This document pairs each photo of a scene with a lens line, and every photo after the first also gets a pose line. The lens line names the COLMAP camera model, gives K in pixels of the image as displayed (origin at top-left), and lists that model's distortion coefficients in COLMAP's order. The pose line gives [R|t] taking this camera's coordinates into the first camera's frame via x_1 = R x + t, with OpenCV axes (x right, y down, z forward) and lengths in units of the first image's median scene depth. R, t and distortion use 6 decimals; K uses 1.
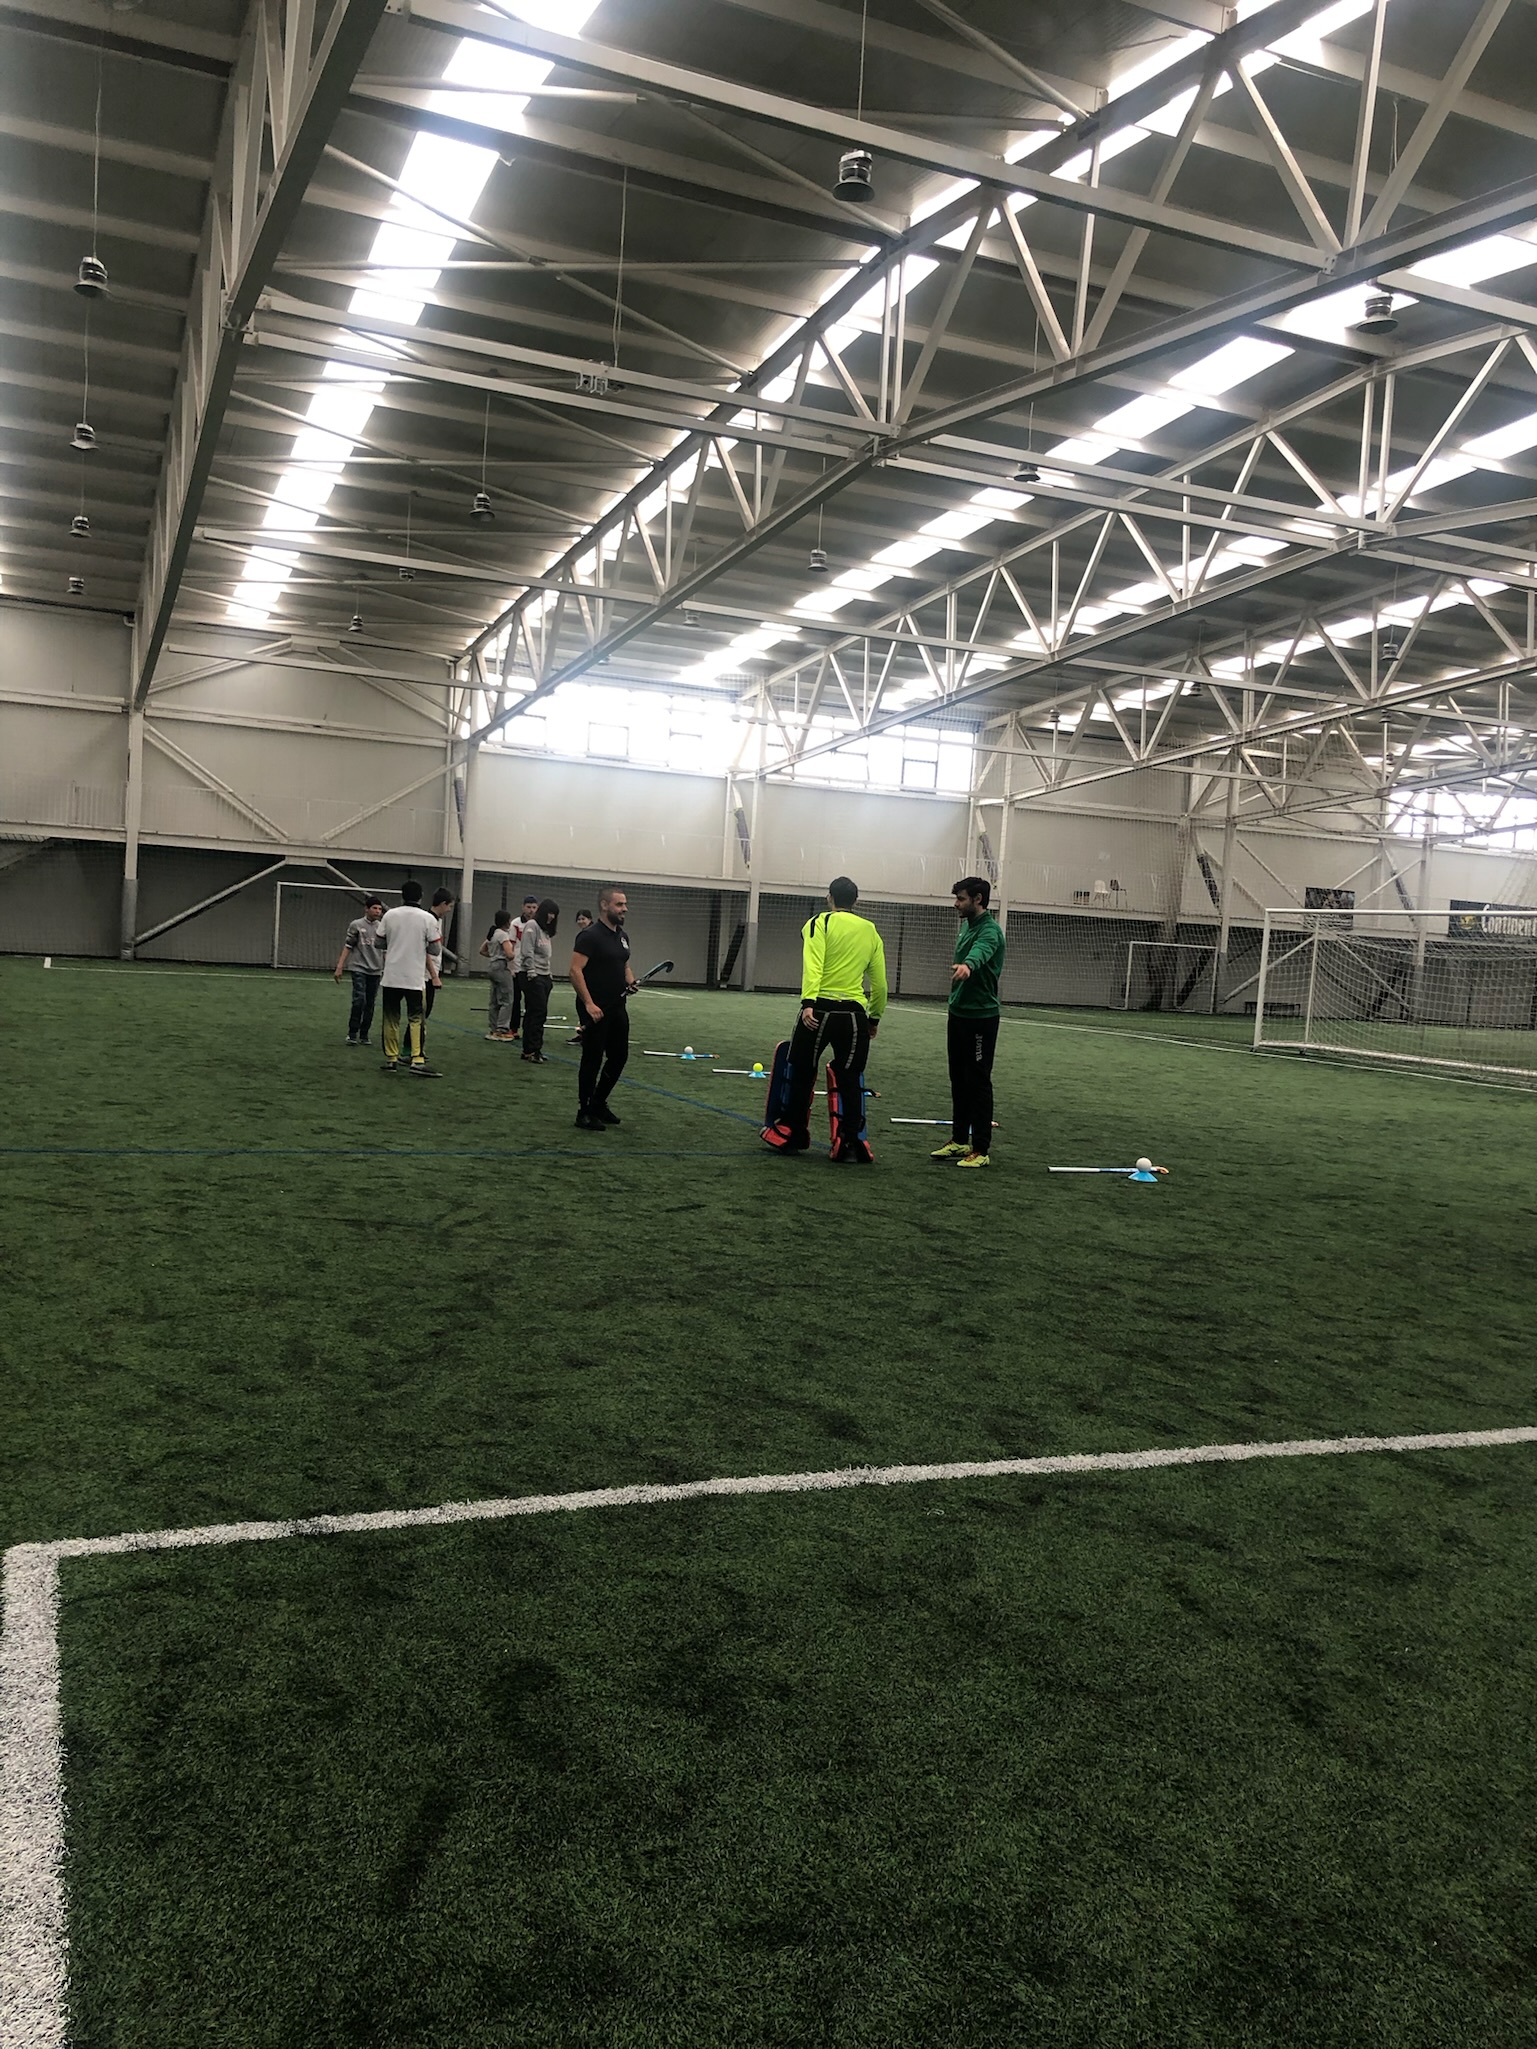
lens RADIAL K [[1671.7, 0, 780.6], [0, 1671.7, 1031.3], [0, 0, 1]] dist [0.059332, -0.058946]
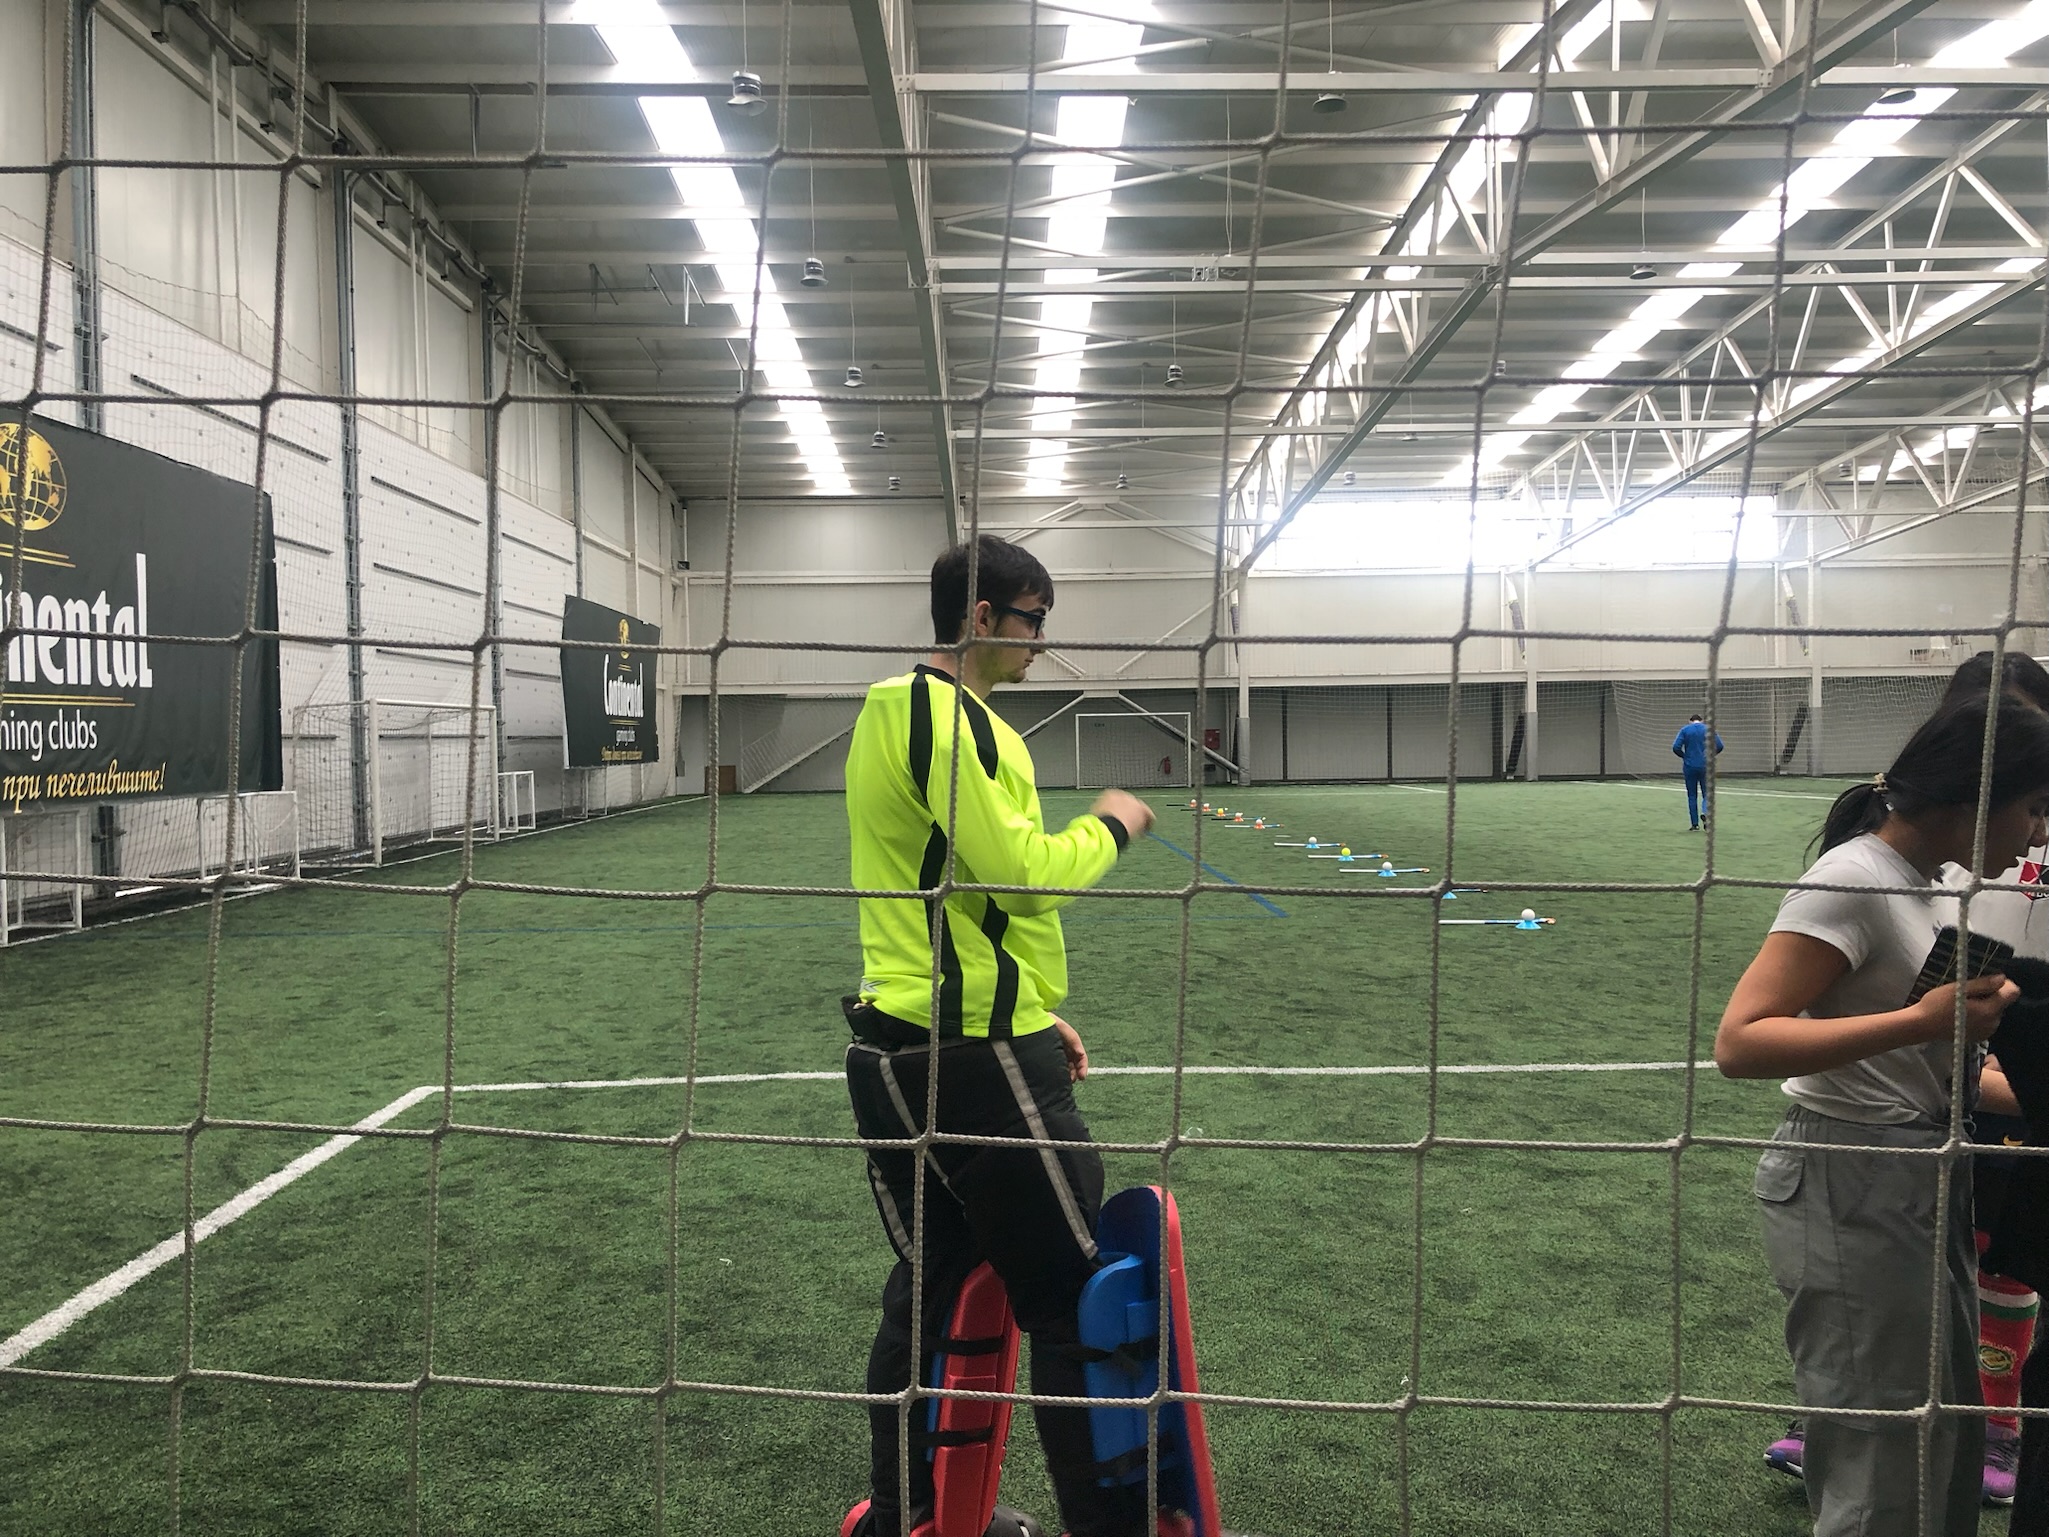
lens RADIAL K [[1671.7, 0, 1036.2], [0, 1671.7, 782.7], [0, 0, 1]] dist [0.059332, -0.058946]
pose [[0.926295, -0.067394, -0.370722, 0.089633], [0.055147, 0.997528, -0.043551, 0.005172], [0.372741, 0.019897, 0.927722, -0.055980]]
